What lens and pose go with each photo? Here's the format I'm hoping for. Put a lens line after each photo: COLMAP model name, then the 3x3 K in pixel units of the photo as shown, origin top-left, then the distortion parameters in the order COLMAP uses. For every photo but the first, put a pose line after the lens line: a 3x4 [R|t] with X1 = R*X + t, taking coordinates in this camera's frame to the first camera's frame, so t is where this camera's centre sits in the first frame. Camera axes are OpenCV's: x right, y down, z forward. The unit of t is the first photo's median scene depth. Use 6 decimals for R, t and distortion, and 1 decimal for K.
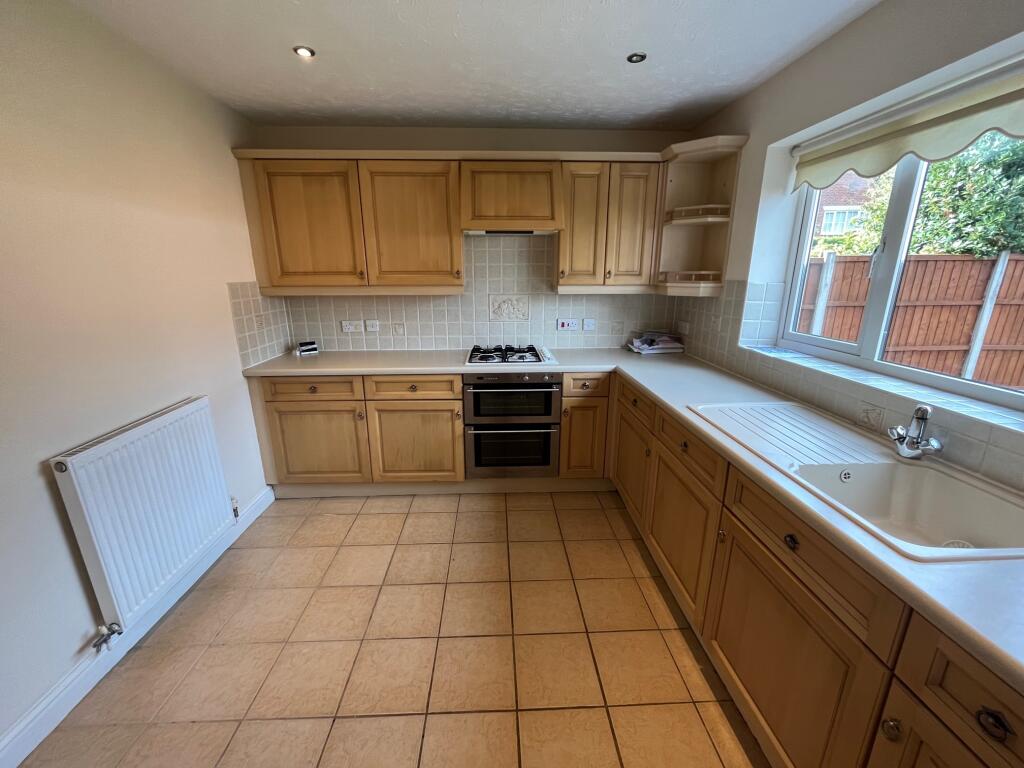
lens RADIAL K [[415.2, 0, 510.9], [0, 415.2, 384.4], [0, 0, 1]] dist [-0.001987, -0.000754]
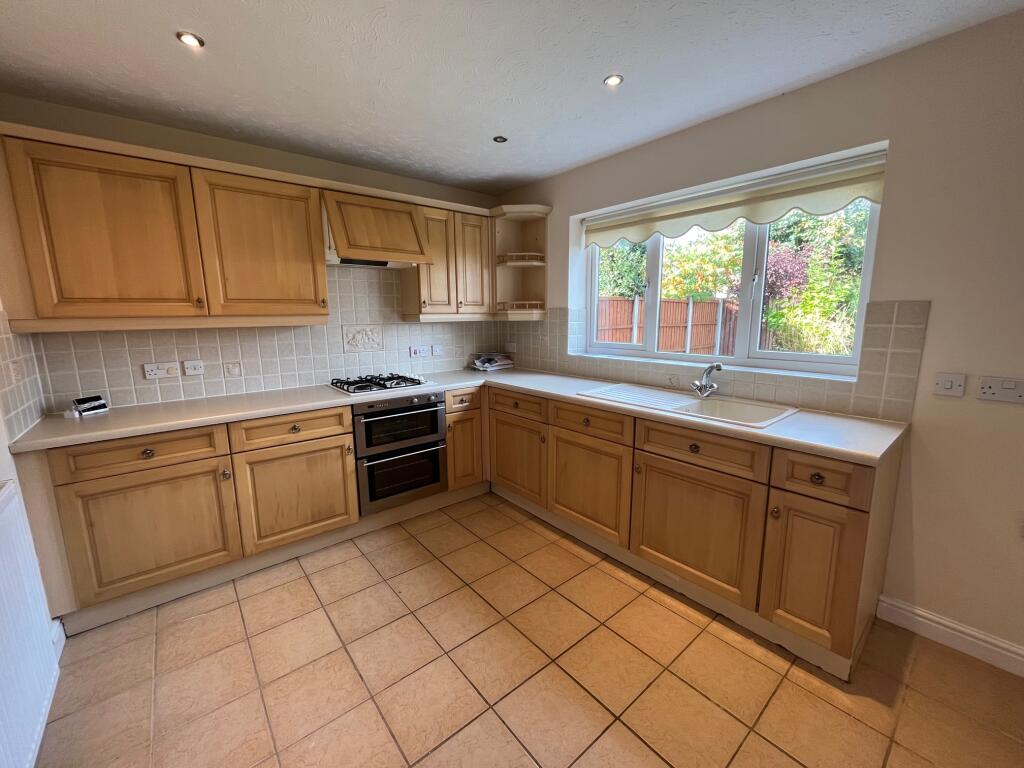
lens RADIAL K [[415.2, 0, 510.0], [0, 415.2, 384.8], [0, 0, 1]] dist [-0.001987, -0.000754]
pose [[0.796650, -0.108616, 0.594602, -0.383611], [0.167201, 0.984936, -0.044099, 0.031754], [-0.580856, 0.134549, 0.802810, 0.019211]]
